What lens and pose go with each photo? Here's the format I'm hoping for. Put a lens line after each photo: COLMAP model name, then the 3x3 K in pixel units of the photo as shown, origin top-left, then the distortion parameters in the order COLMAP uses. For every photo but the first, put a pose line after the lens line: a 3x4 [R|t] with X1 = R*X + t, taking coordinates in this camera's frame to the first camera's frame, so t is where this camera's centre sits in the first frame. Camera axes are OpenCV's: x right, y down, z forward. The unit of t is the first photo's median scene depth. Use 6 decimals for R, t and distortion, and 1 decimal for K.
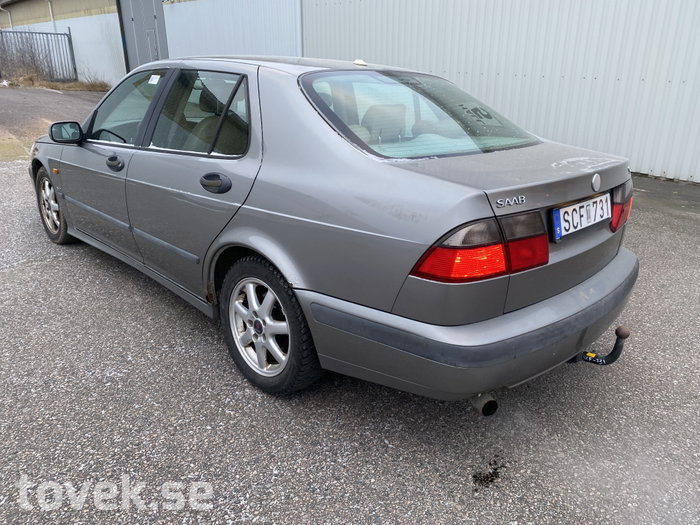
lens RADIAL K [[536.4, 0, 350.0], [0, 536.4, 262.5], [0, 0, 1]] dist [0.054248, -0.069375]
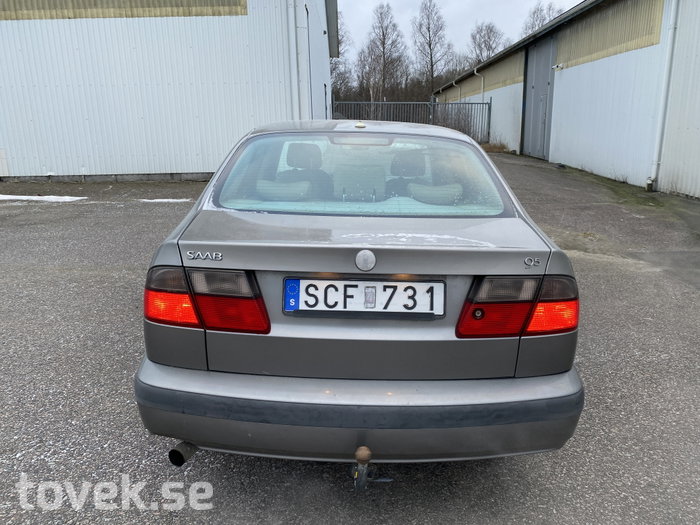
lens RADIAL K [[536.4, 0, 350.0], [0, 536.4, 262.5], [0, 0, 1]] dist [0.054248, -0.069375]
pose [[0.708724, 0.157425, -0.687697, 1.018892], [-0.230225, 0.973029, -0.014522, -0.128333], [0.666863, 0.168617, 0.725852, 0.390717]]
